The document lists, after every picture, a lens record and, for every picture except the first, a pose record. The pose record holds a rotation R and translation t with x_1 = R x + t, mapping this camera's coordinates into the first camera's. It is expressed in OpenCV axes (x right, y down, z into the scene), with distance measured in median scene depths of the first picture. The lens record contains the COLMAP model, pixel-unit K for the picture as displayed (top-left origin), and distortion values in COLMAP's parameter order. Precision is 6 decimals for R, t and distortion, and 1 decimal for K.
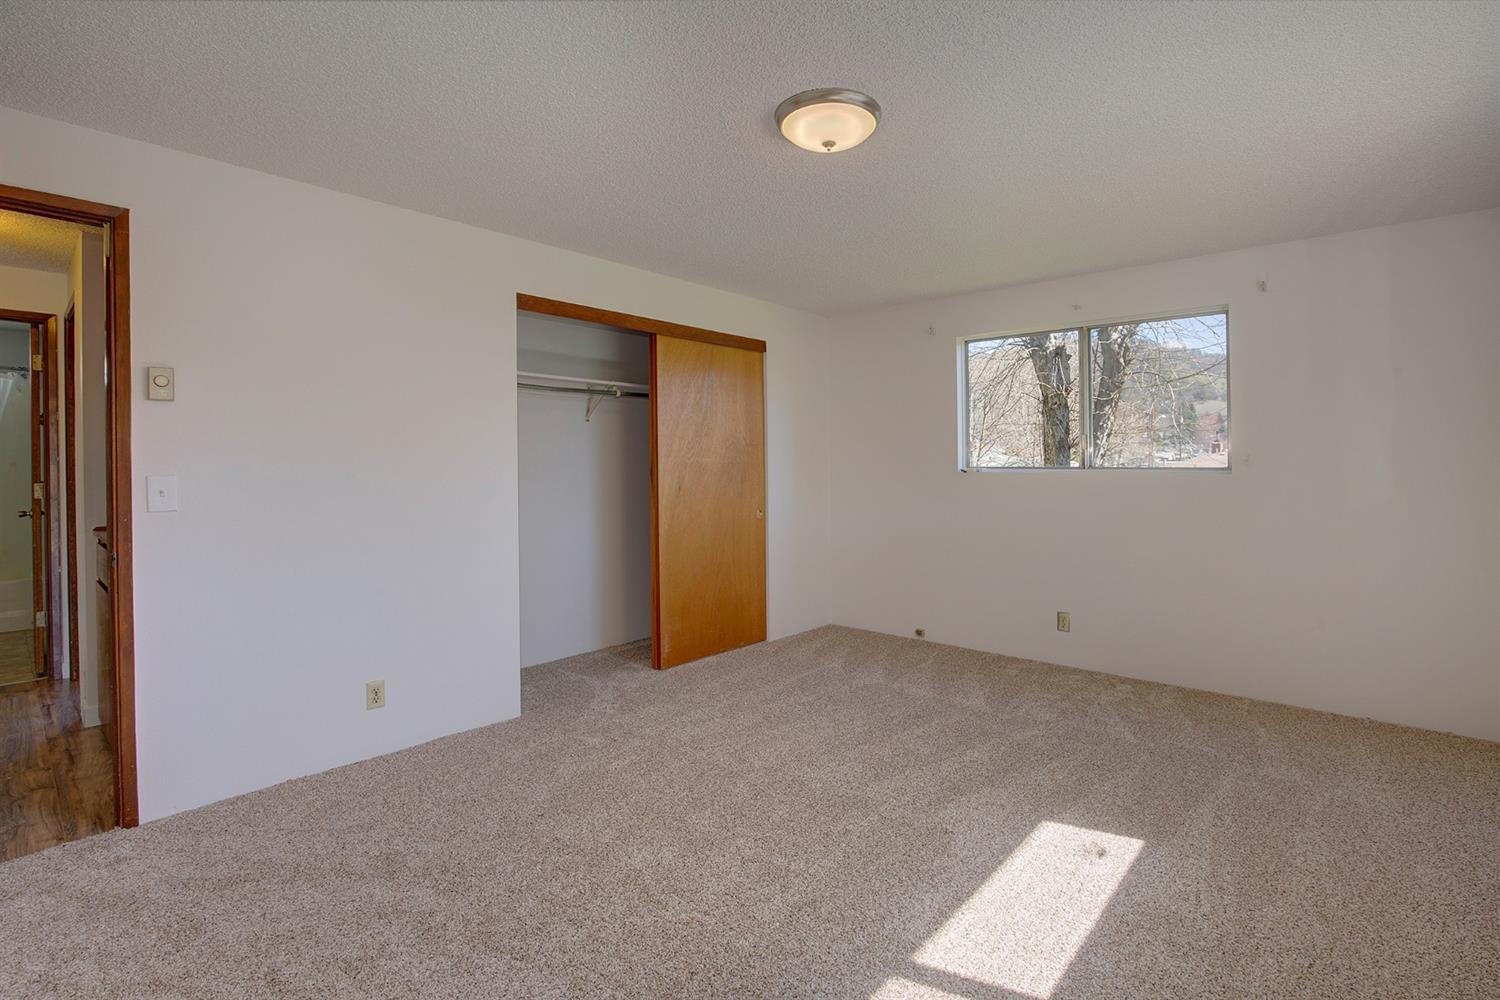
lens RADIAL K [[696.4, 0, 750.3], [0, 696.4, 469.5], [0, 0, 1]] dist [-0.021656, 0.000521]
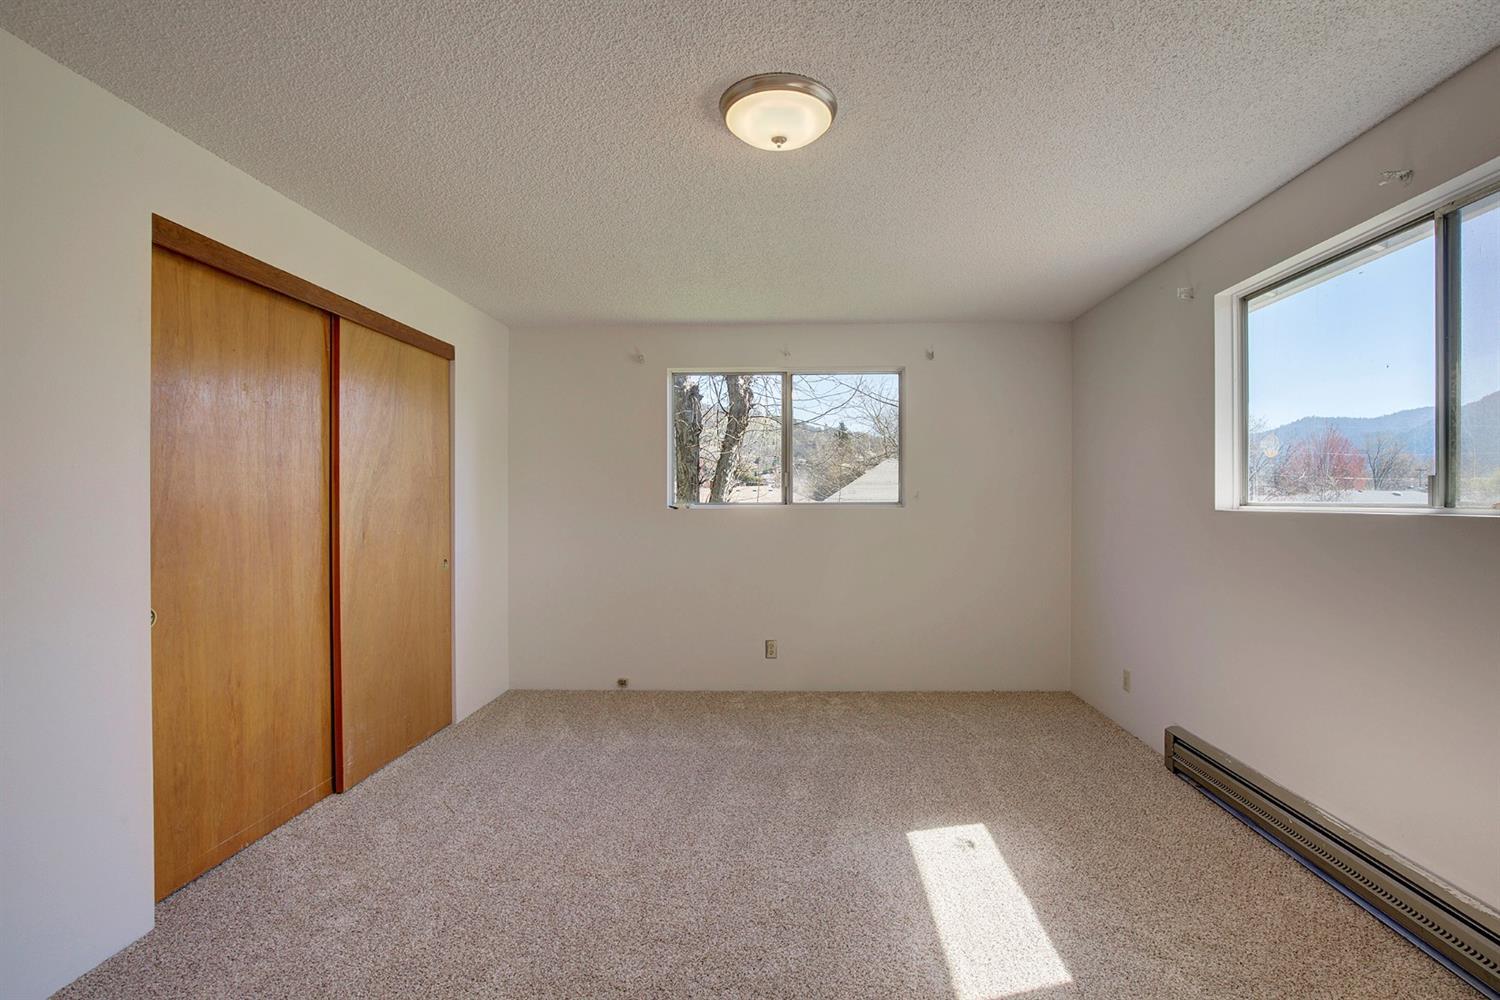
lens RADIAL K [[721.4, 0, 754.1], [0, 721.4, 495.9], [0, 0, 1]] dist [-0.025735, 0.000116]
pose [[0.766362, -0.000331, 0.642409, -0.272252], [0.007896, 0.999929, -0.008904, -0.003981], [-0.642360, 0.011896, 0.766311, 0.172635]]
